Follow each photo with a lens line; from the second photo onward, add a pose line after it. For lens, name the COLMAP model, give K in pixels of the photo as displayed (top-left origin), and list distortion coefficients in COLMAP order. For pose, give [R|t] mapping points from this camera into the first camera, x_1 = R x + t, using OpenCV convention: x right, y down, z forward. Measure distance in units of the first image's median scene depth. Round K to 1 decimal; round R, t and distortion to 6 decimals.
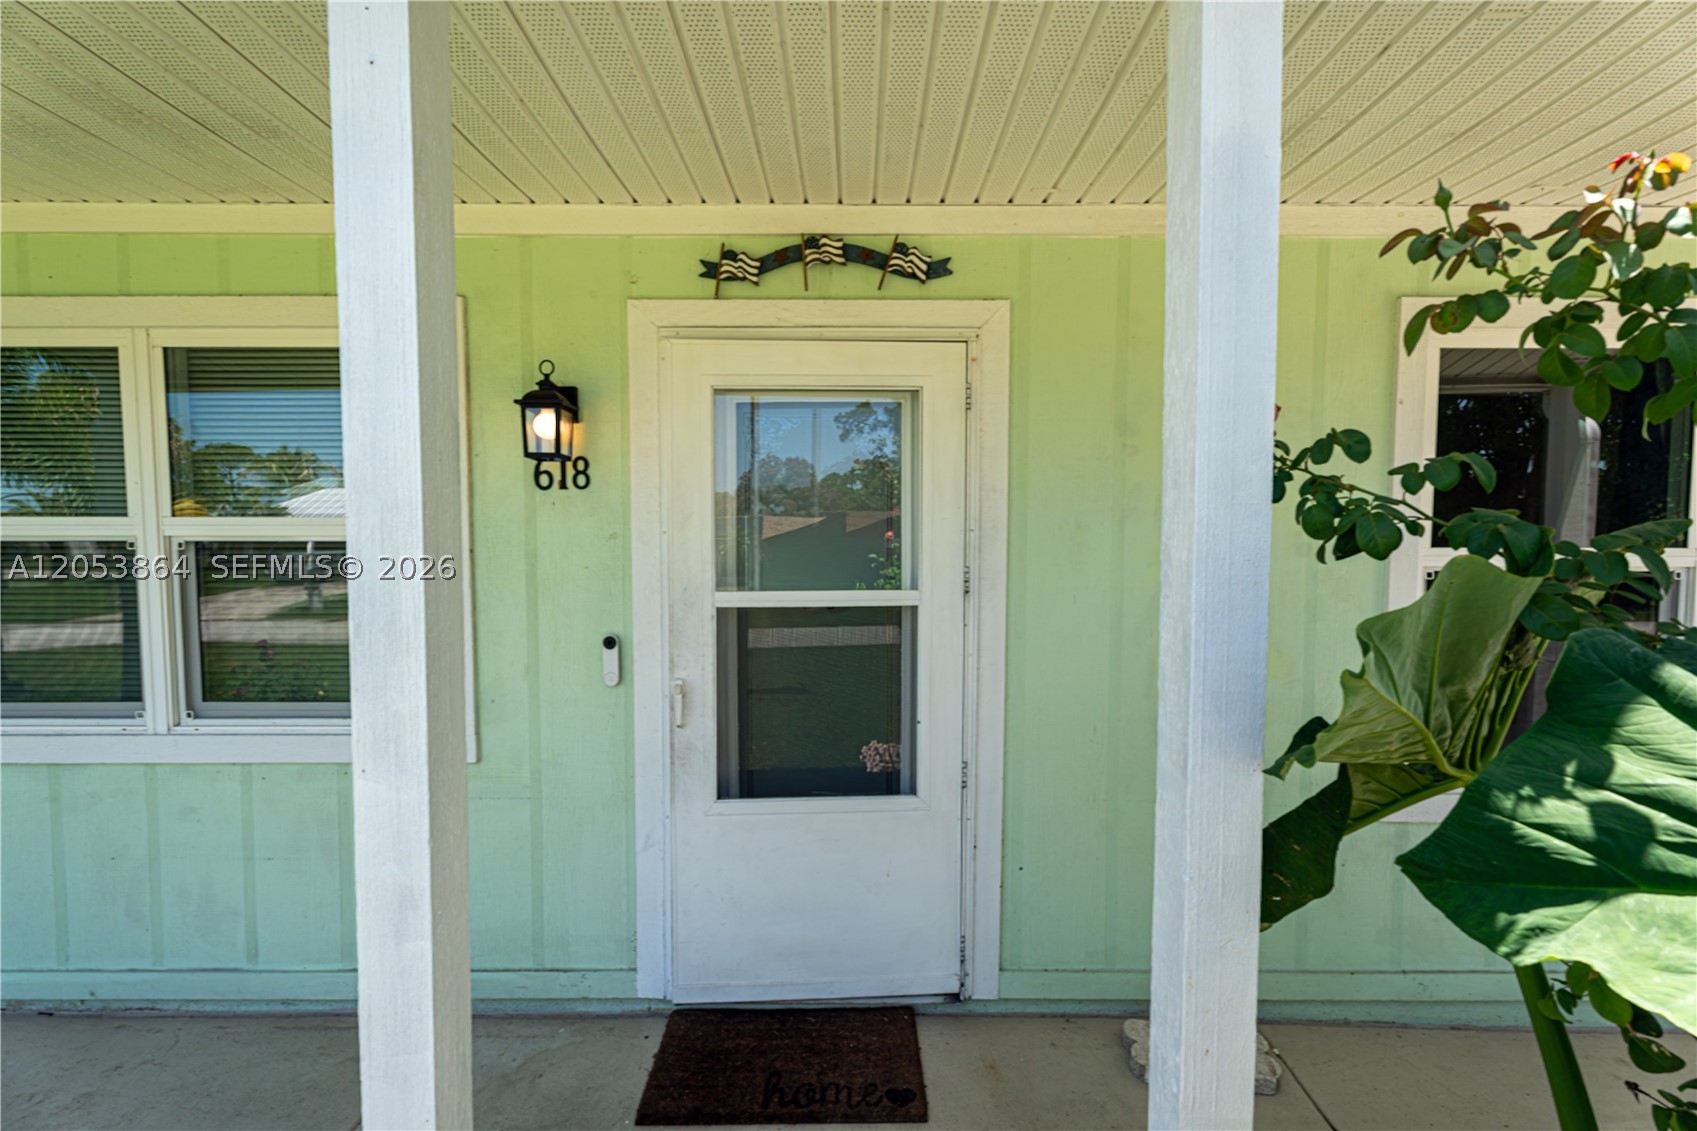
lens RADIAL K [[759.9, 0, 846.0], [0, 759.9, 589.4], [0, 0, 1]] dist [0.001296, -0.000066]
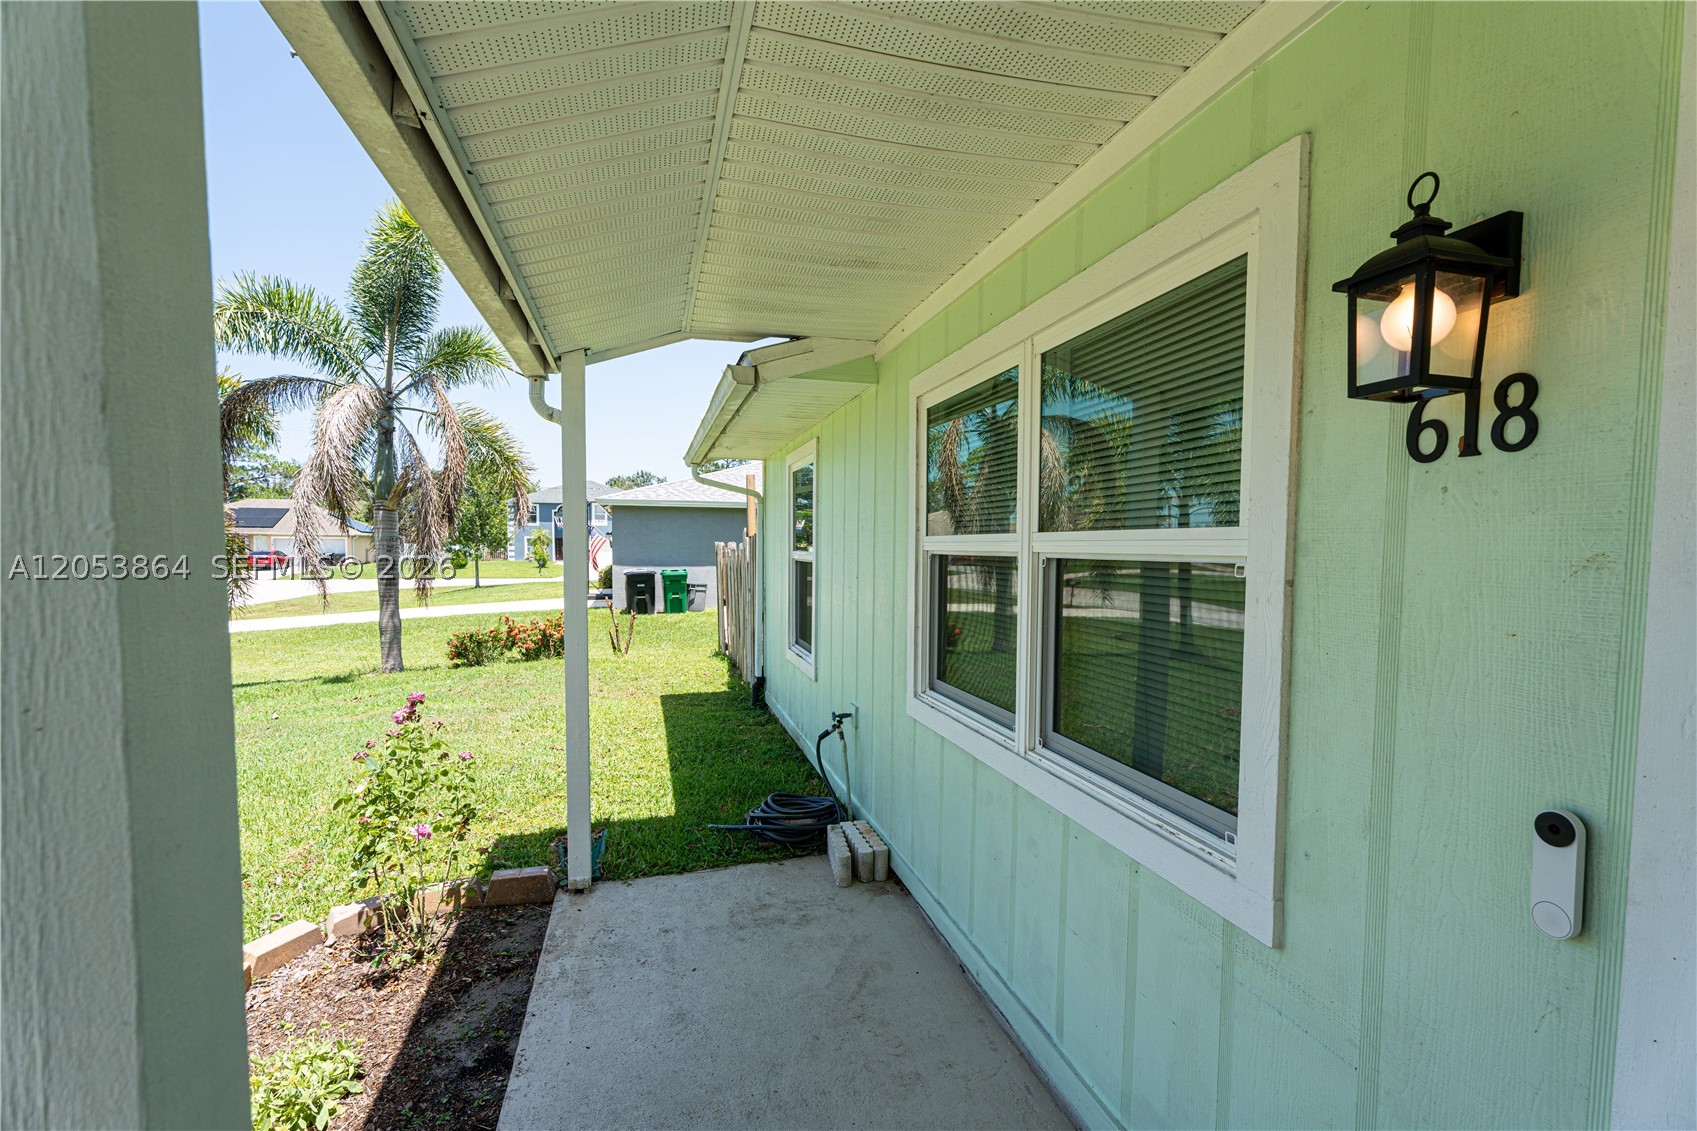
lens RADIAL K [[759.9, 0, 846.0], [0, 759.9, 589.4], [0, 0, 1]] dist [0.001296, -0.000066]
pose [[0.264899, 0.054952, -0.962709, -0.031900], [-0.063275, 0.997214, 0.039511, -0.047218], [0.962198, 0.050449, 0.267638, 0.524879]]
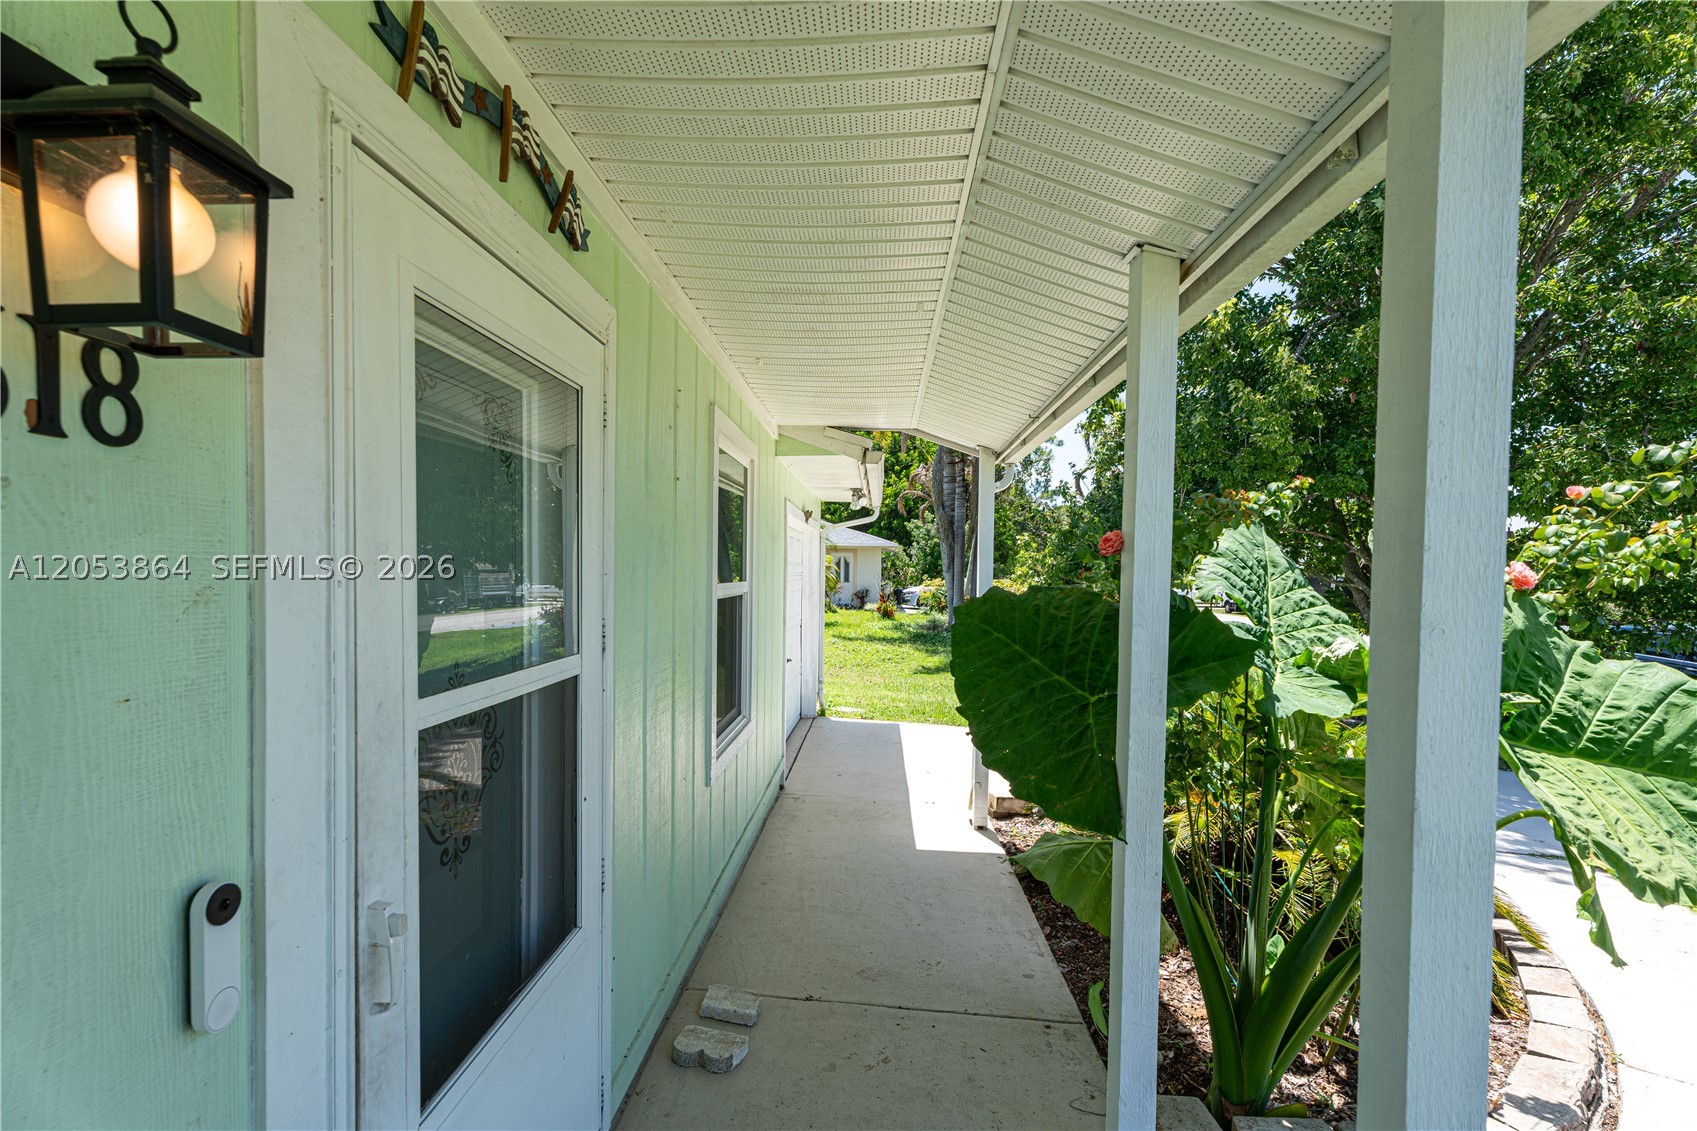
lens RADIAL K [[759.9, 0, 846.0], [0, 759.9, 589.4], [0, 0, 1]] dist [0.001296, -0.000066]
pose [[0.036596, -0.025542, 0.999004, -0.637082], [0.046012, 0.998656, 0.023847, -0.067536], [-0.998270, 0.045093, 0.037722, 0.692300]]
